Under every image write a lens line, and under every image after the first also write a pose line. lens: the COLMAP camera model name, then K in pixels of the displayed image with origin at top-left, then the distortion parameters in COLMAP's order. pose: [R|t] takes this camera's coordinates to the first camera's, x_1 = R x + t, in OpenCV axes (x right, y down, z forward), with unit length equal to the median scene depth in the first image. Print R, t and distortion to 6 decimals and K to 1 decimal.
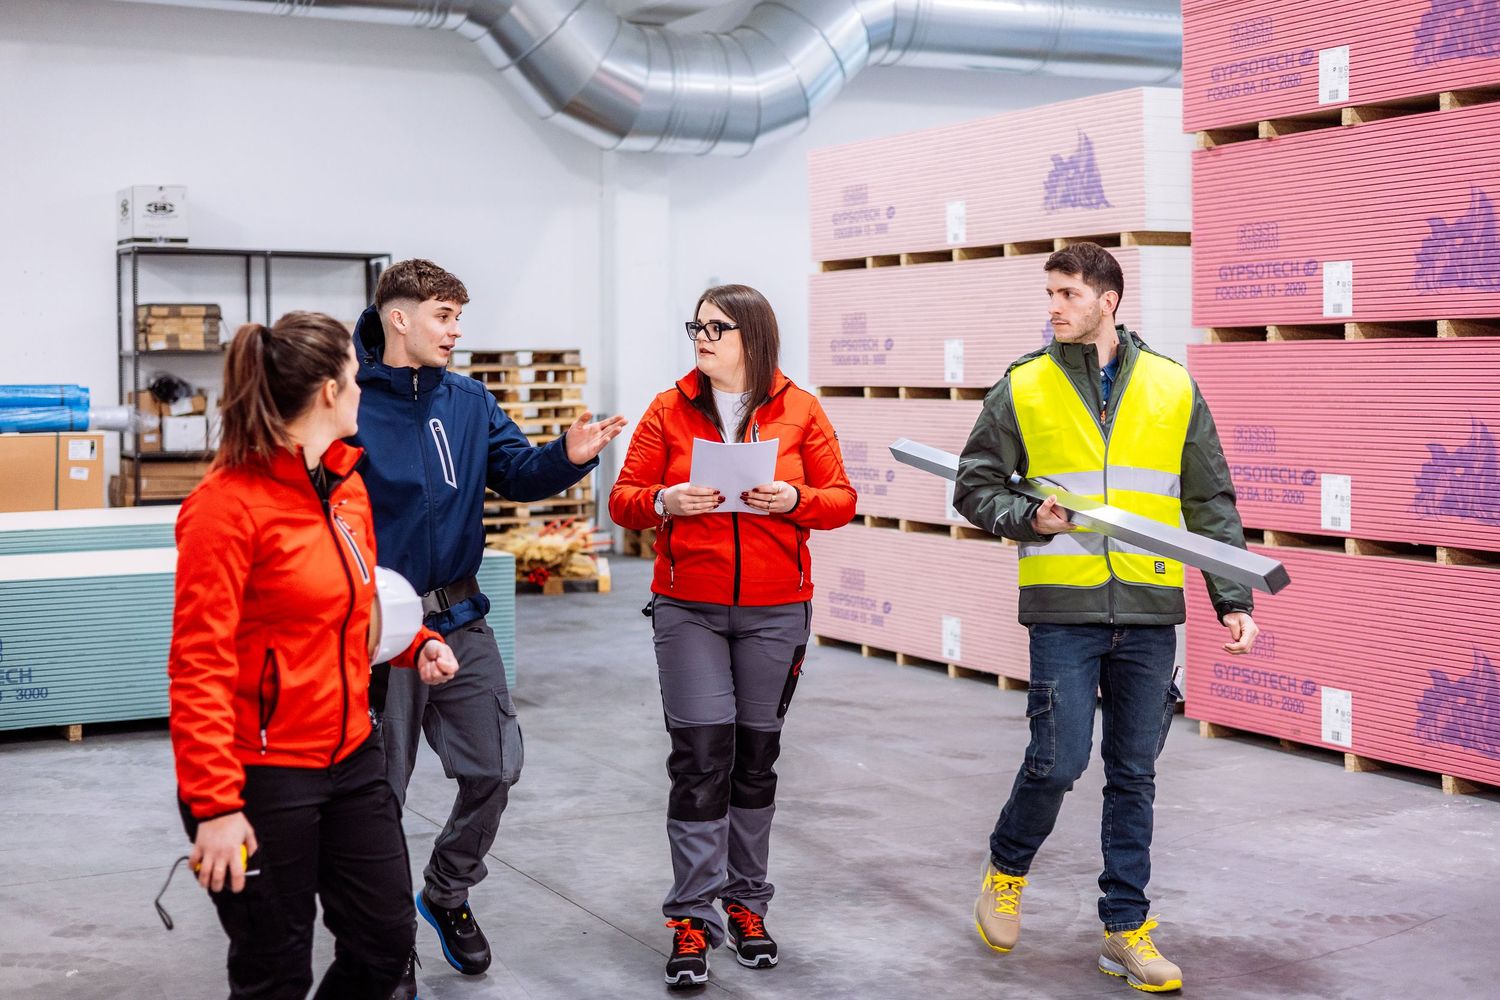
lens RADIAL K [[2062.6, 0, 750.0], [0, 2062.6, 500.0], [0, 0, 1]] dist [0.006461, 0.112154]
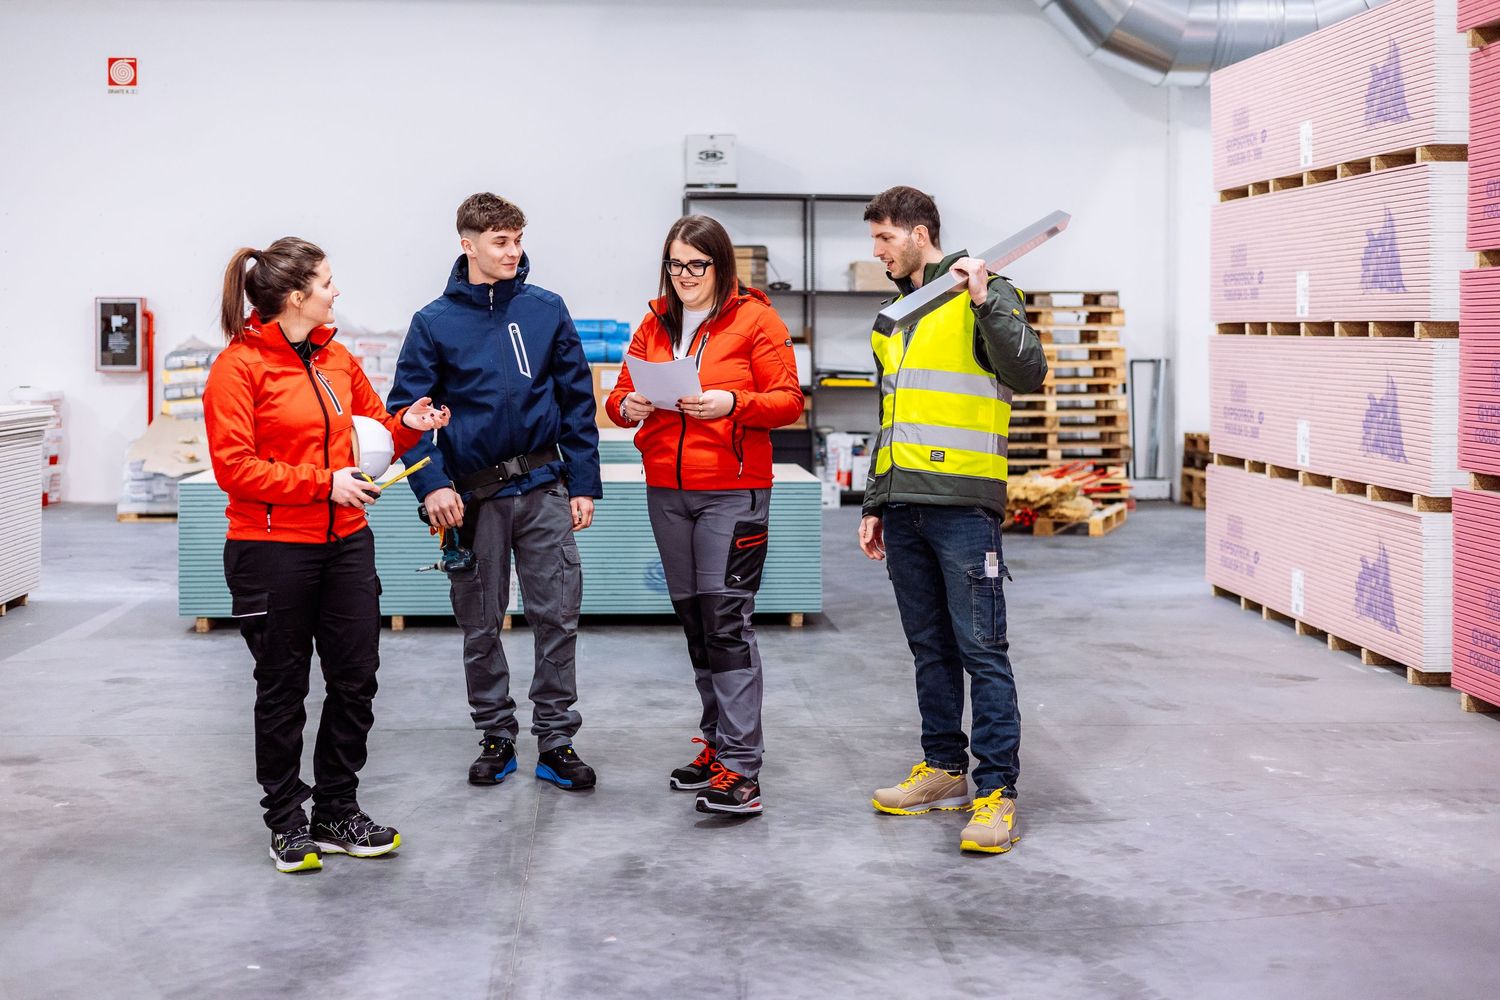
lens RADIAL K [[2062.6, 0, 750.0], [0, 2062.6, 500.0], [0, 0, 1]] dist [0.006461, 0.112154]
pose [[0.916248, 0.044031, -0.398185, 0.298941], [-0.035813, 0.998965, 0.028057, 0.010178], [0.399008, -0.011447, 0.916876, 0.055523]]
